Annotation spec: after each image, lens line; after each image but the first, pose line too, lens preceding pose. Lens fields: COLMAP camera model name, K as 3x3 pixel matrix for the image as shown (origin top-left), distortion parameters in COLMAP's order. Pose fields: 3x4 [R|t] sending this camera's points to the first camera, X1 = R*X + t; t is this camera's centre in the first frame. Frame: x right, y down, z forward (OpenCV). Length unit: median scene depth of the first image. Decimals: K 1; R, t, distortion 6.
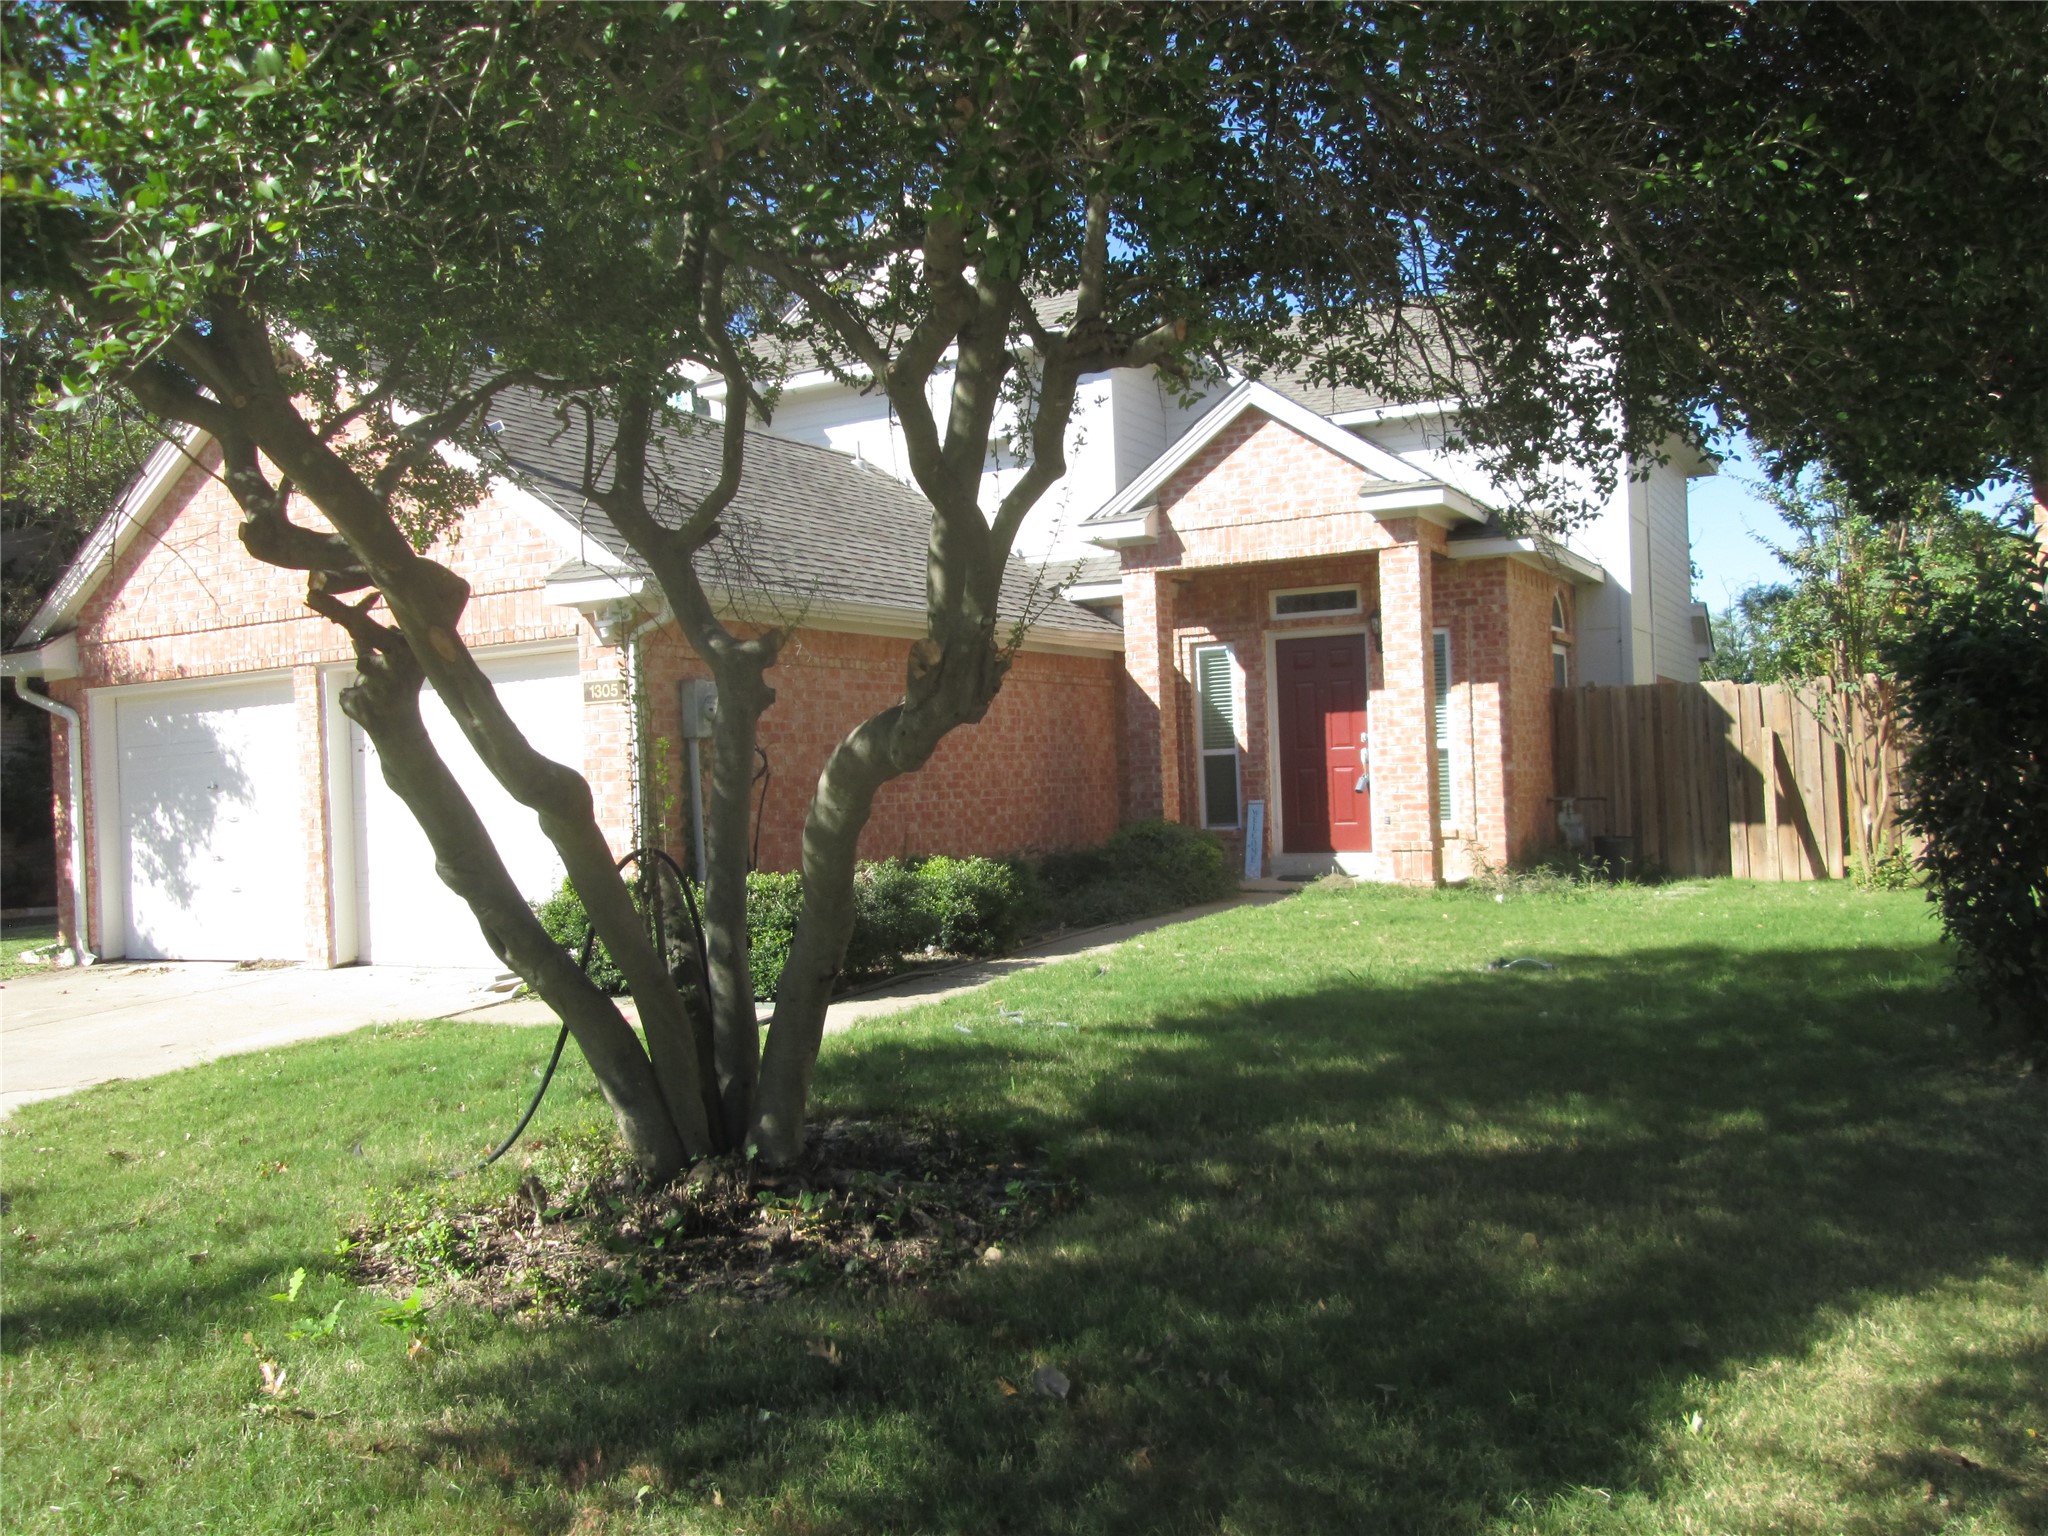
lens RADIAL K [[1716.4, 0, 1027.2], [0, 1716.4, 768.2], [0, 0, 1]] dist [-0.038710, 0.018834]
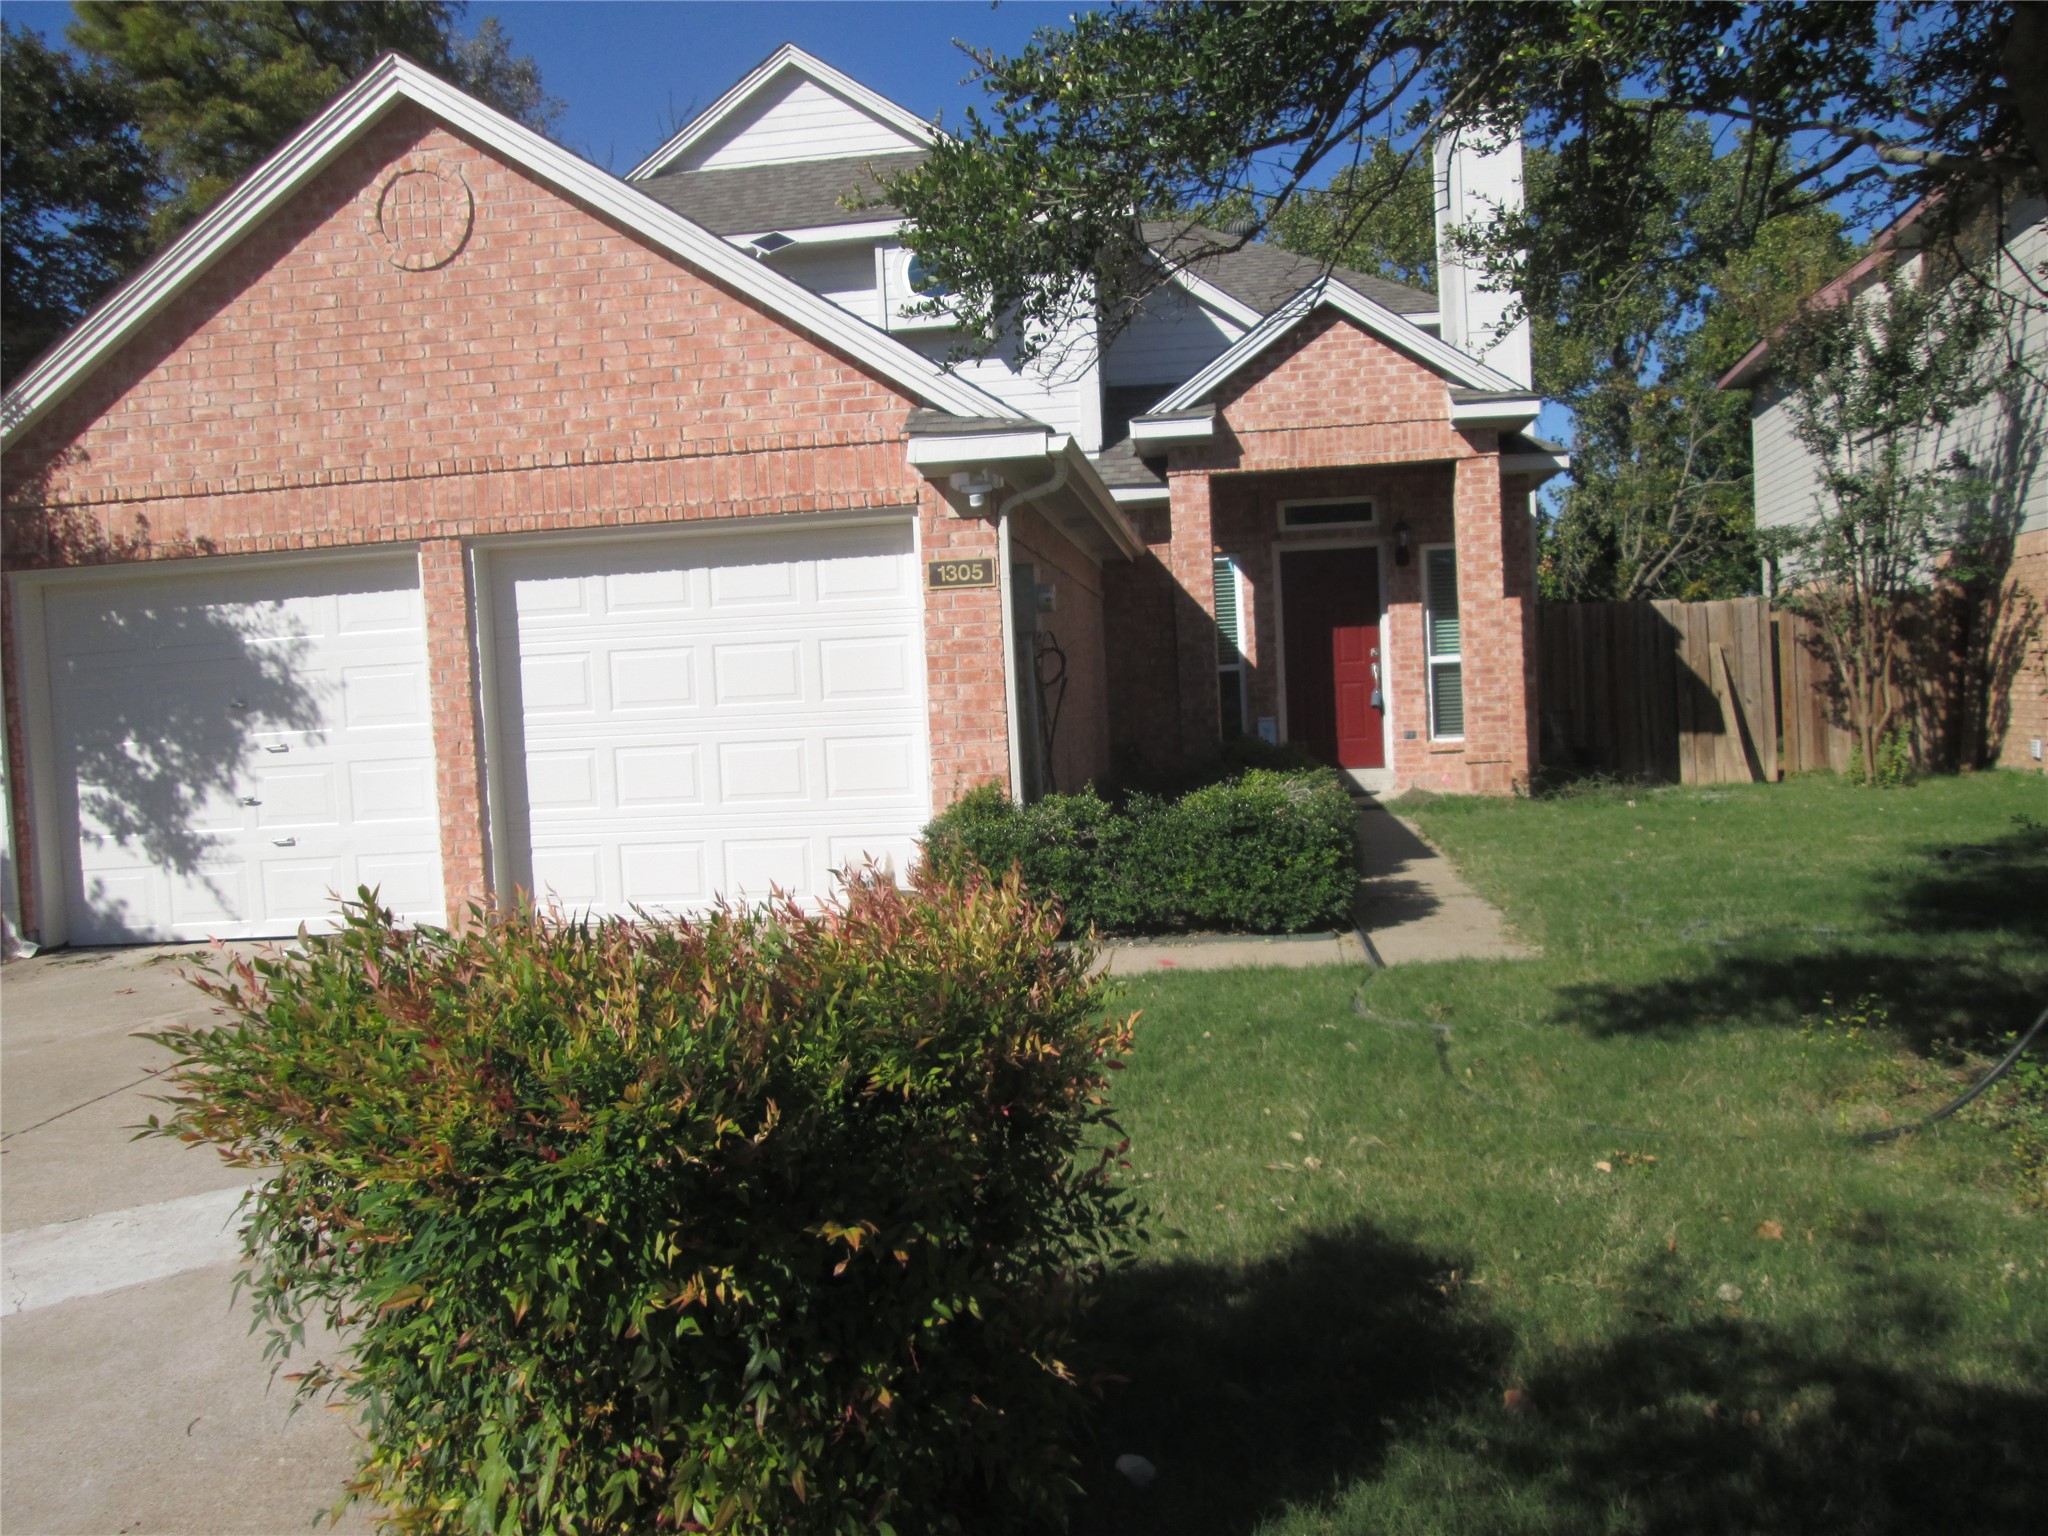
lens RADIAL K [[1716.4, 0, 1023.1], [0, 1716.4, 770.3], [0, 0, 1]] dist [-0.038710, 0.018834]
pose [[0.927586, -0.023235, 0.372886, -0.424456], [0.012365, 0.999427, 0.031515, 0.019300], [-0.373405, -0.024622, 0.927342, 0.180170]]
